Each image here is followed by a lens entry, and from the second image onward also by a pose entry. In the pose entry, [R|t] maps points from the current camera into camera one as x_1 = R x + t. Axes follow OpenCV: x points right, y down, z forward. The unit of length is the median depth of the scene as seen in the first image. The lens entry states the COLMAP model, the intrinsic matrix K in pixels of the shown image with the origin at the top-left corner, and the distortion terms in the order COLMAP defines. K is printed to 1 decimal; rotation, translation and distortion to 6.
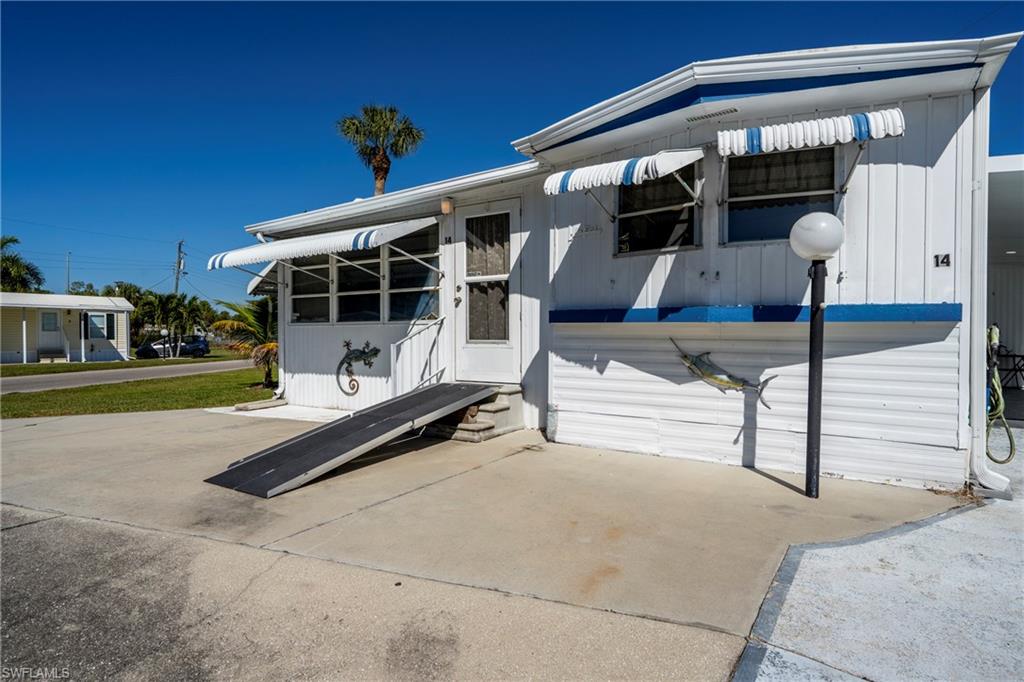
lens RADIAL K [[559.3, 0, 507.2], [0, 559.3, 339.7], [0, 0, 1]] dist [0.001966, 0.000855]
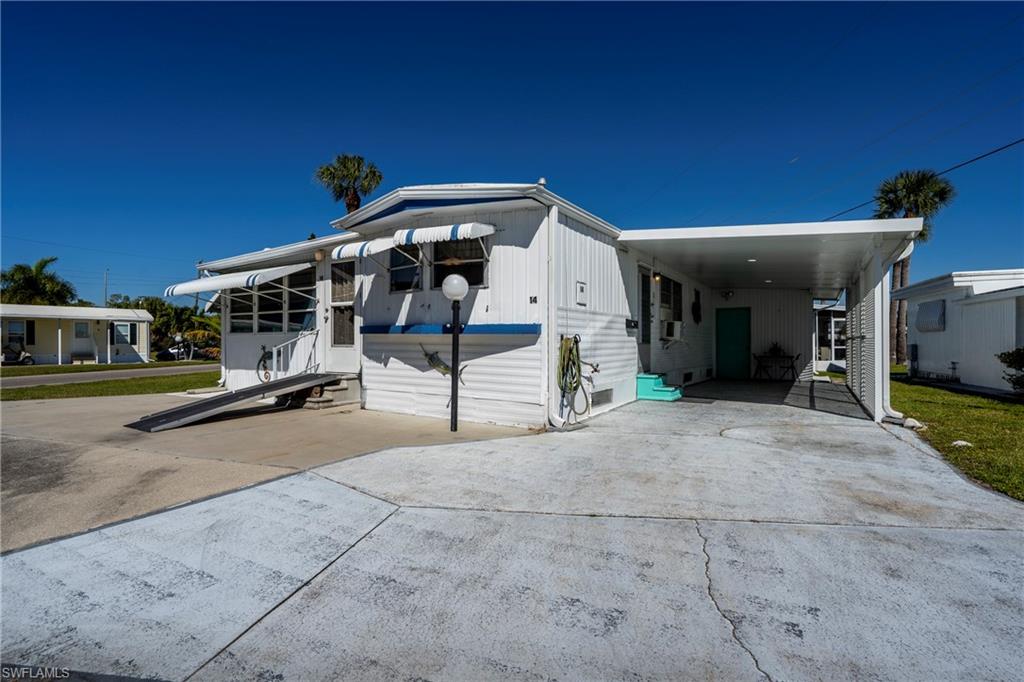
lens RADIAL K [[508.4, 0, 518.6], [0, 508.4, 341.2], [0, 0, 1]] dist [-0.000814, -0.000493]
pose [[0.999973, -0.000411, 0.007325, 0.413128], [0.000468, 0.999970, -0.007758, 0.001710], [-0.007321, 0.007762, 0.999943, -0.360262]]
